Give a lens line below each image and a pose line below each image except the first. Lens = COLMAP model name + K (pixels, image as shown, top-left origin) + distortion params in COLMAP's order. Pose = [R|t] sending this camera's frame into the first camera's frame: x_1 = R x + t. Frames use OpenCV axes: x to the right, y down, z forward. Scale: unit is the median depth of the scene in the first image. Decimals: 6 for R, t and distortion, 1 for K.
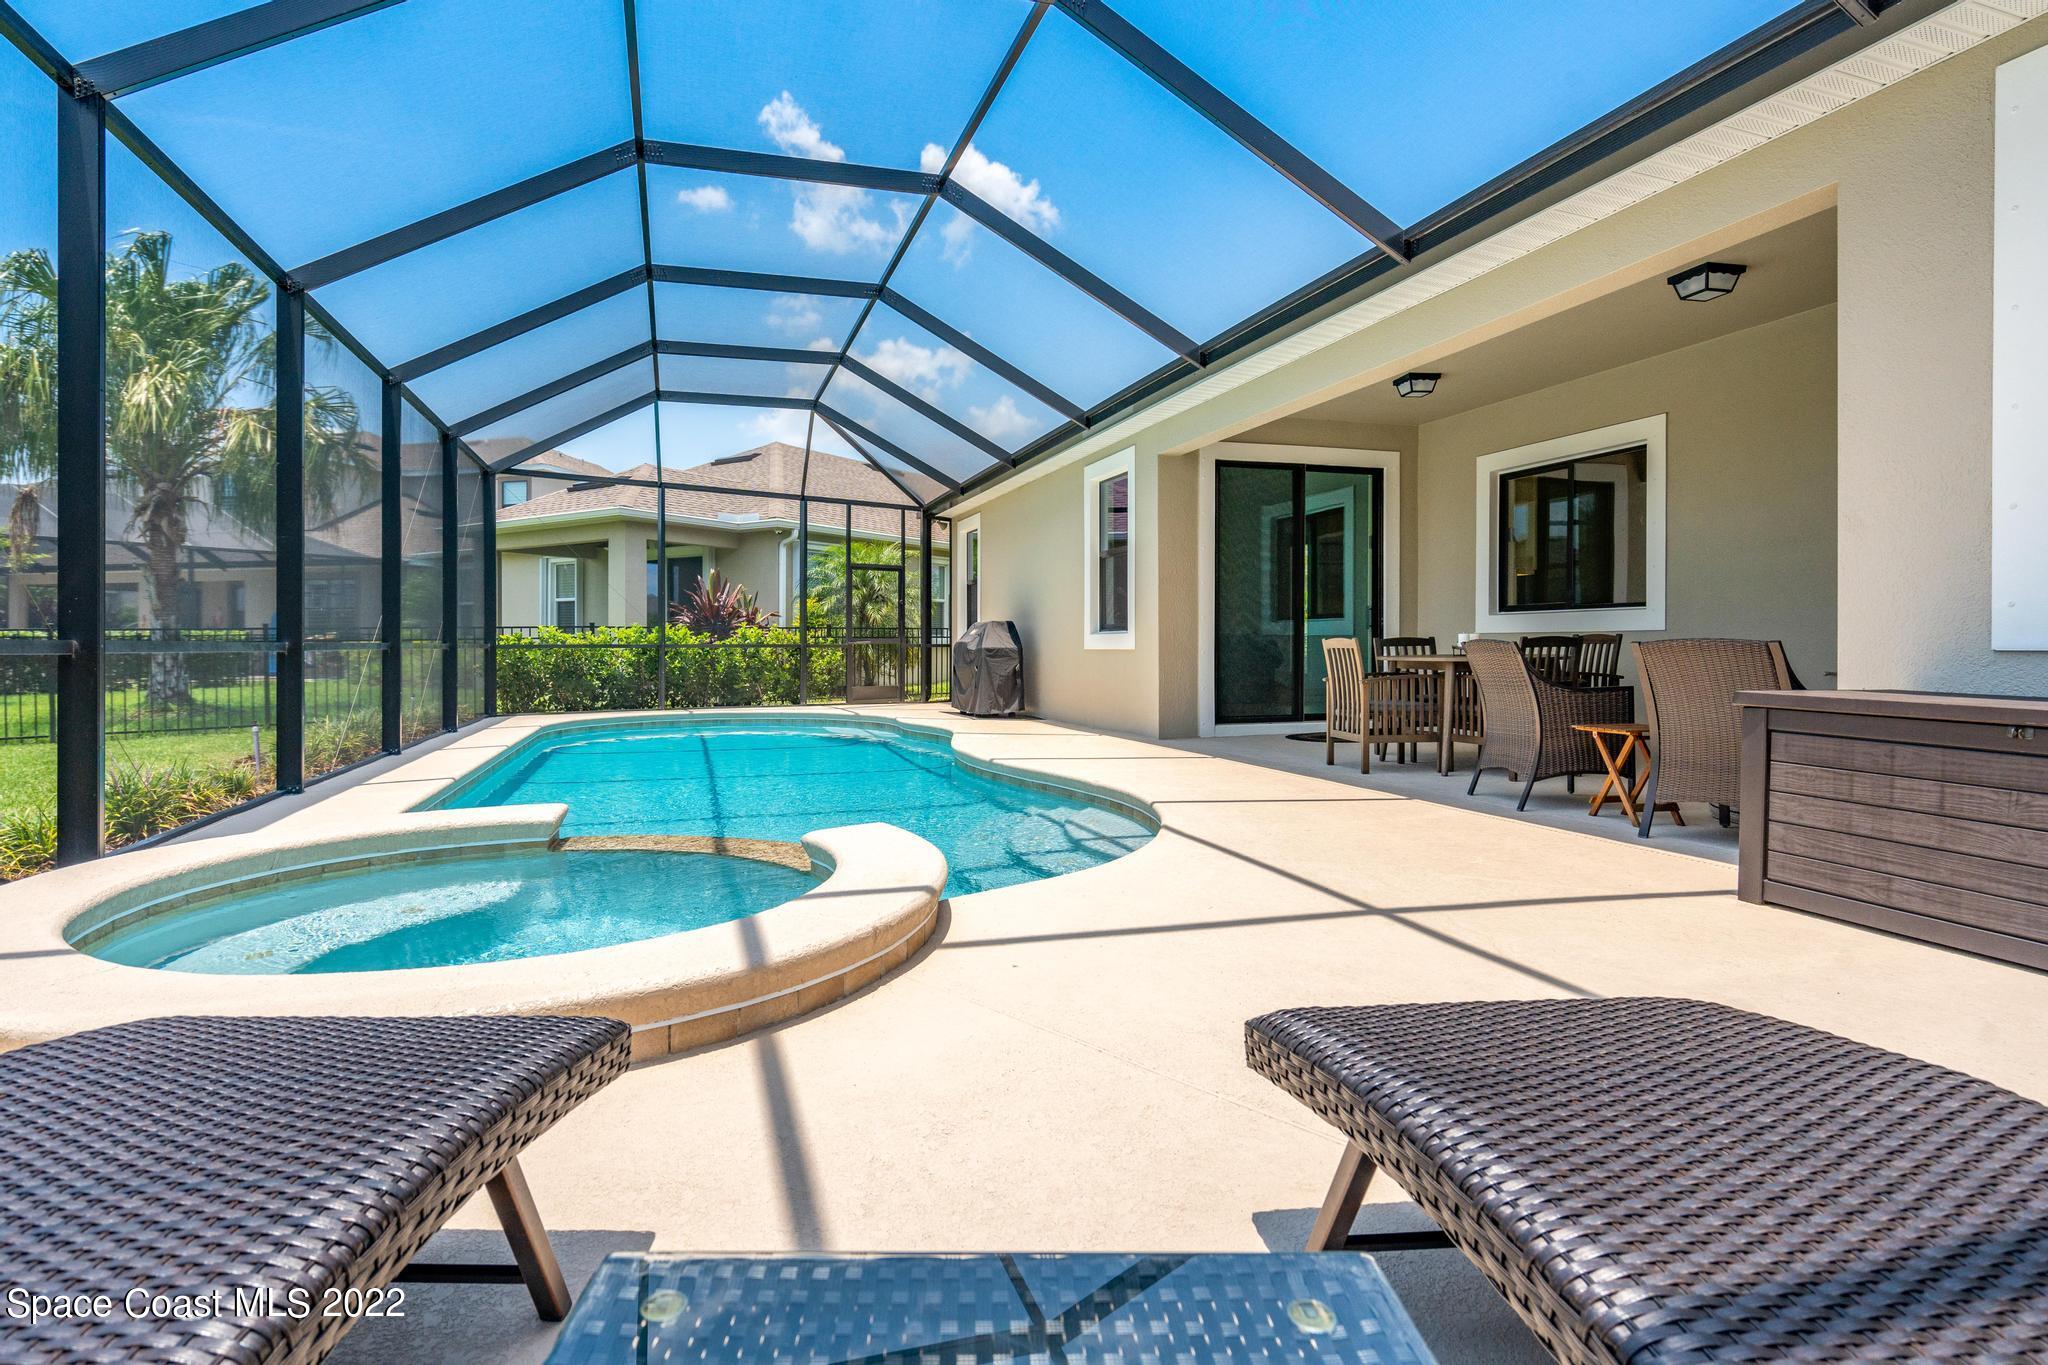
lens RADIAL K [[1066.3, 0, 1014.9], [0, 1066.3, 650.0], [0, 0, 1]] dist [-0.000942, -0.000094]
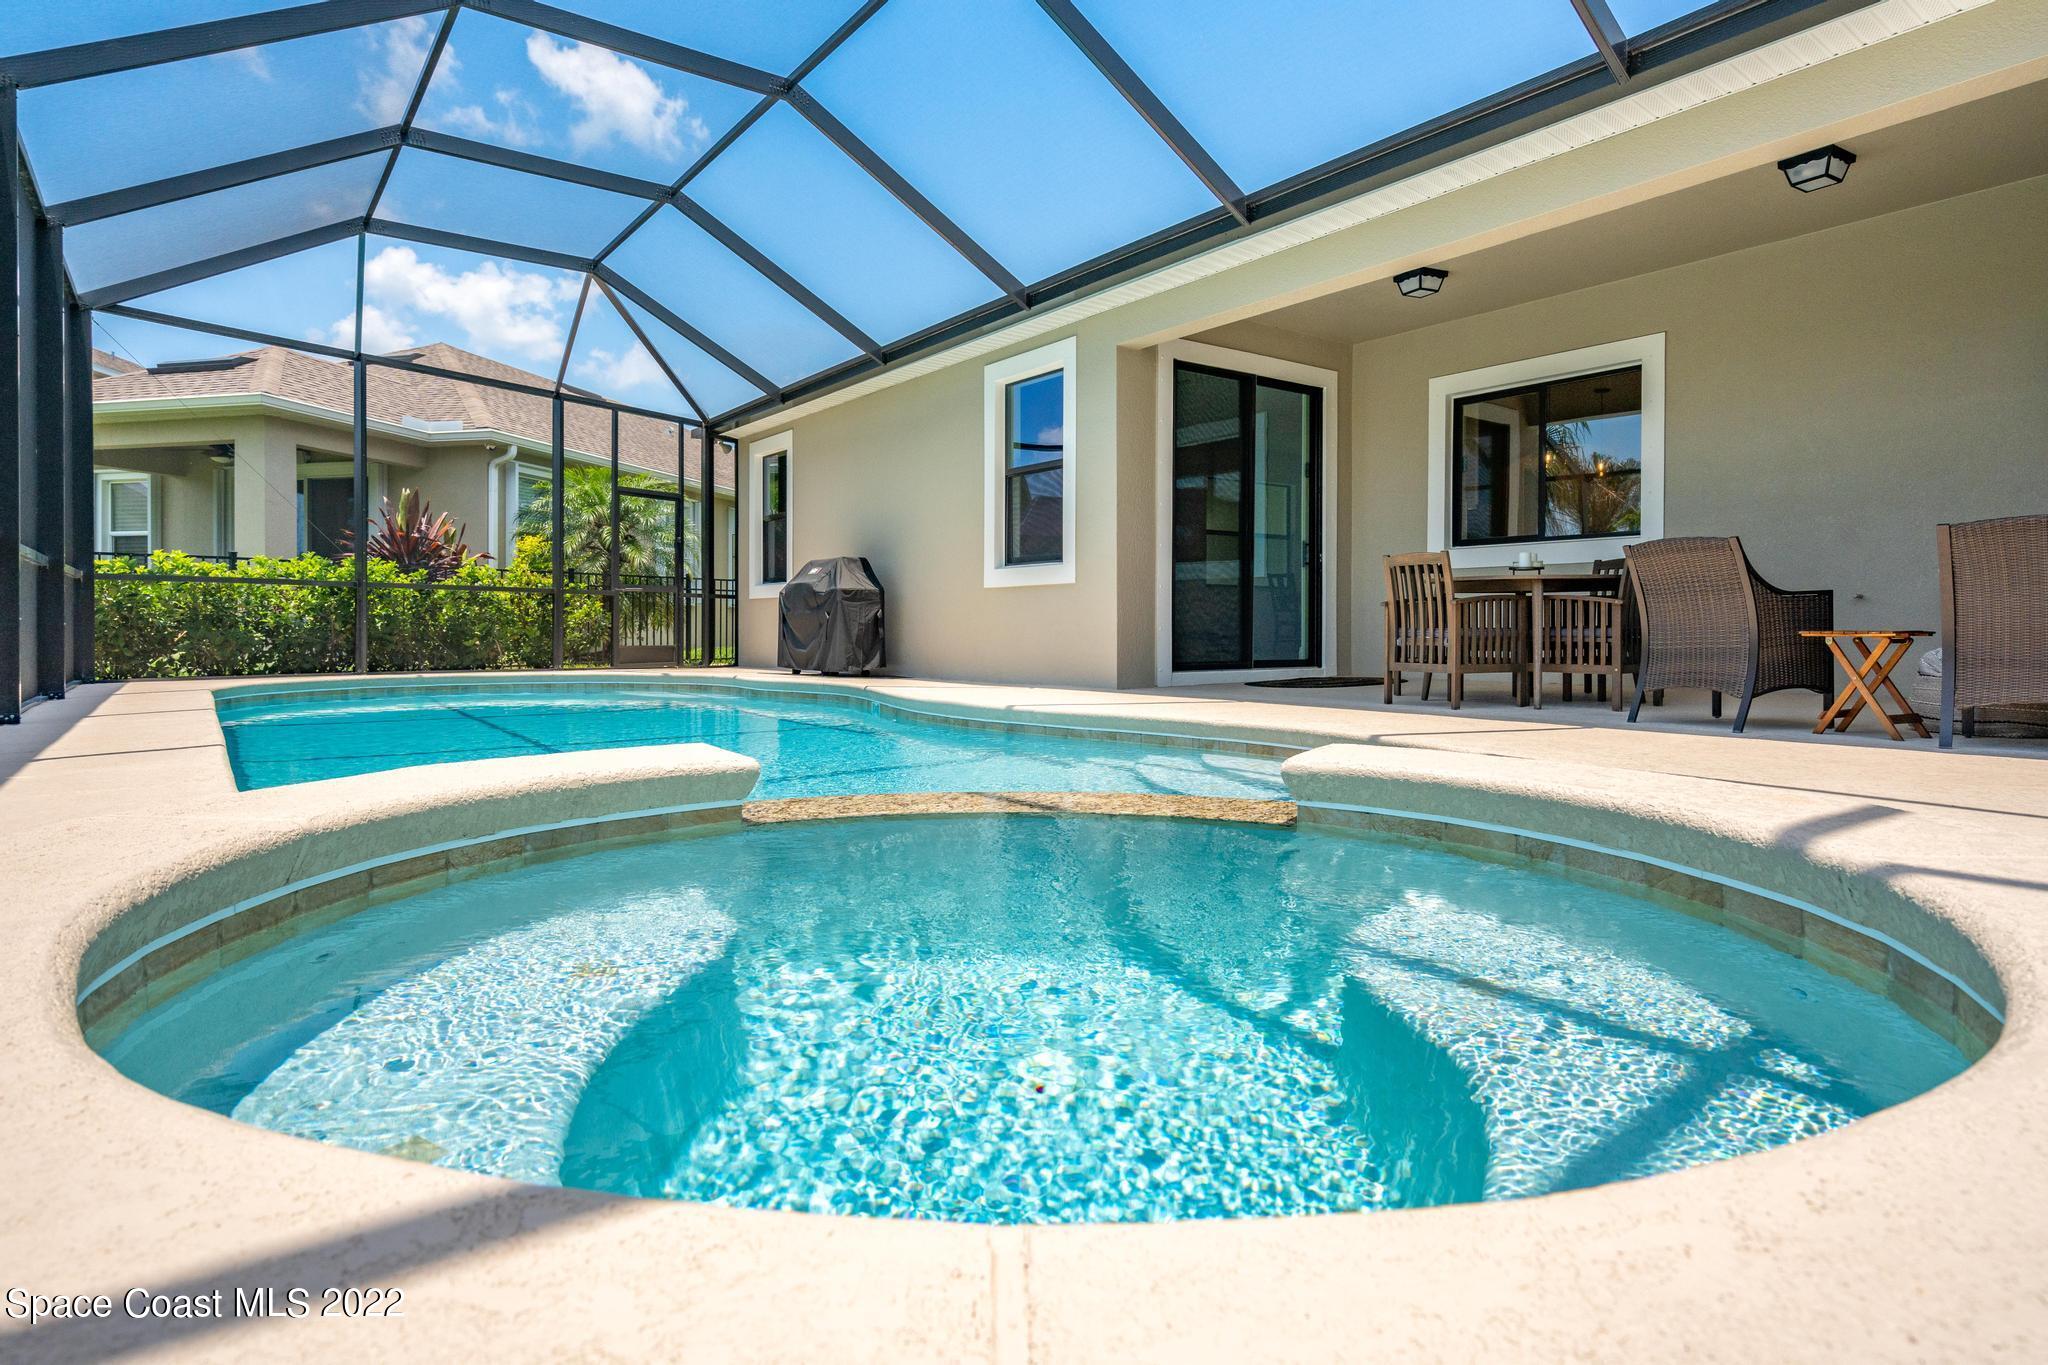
lens RADIAL K [[1126.6, 0, 1020.8], [0, 1126.6, 639.3], [0, 0, 1]] dist [0.003937, 0.000747]
pose [[0.942487, -0.000785, 0.334243, -0.182607], [0.000836, 1.000000, -0.000008, 0.035808], [-0.334243, 0.000287, 0.942487, 0.158654]]
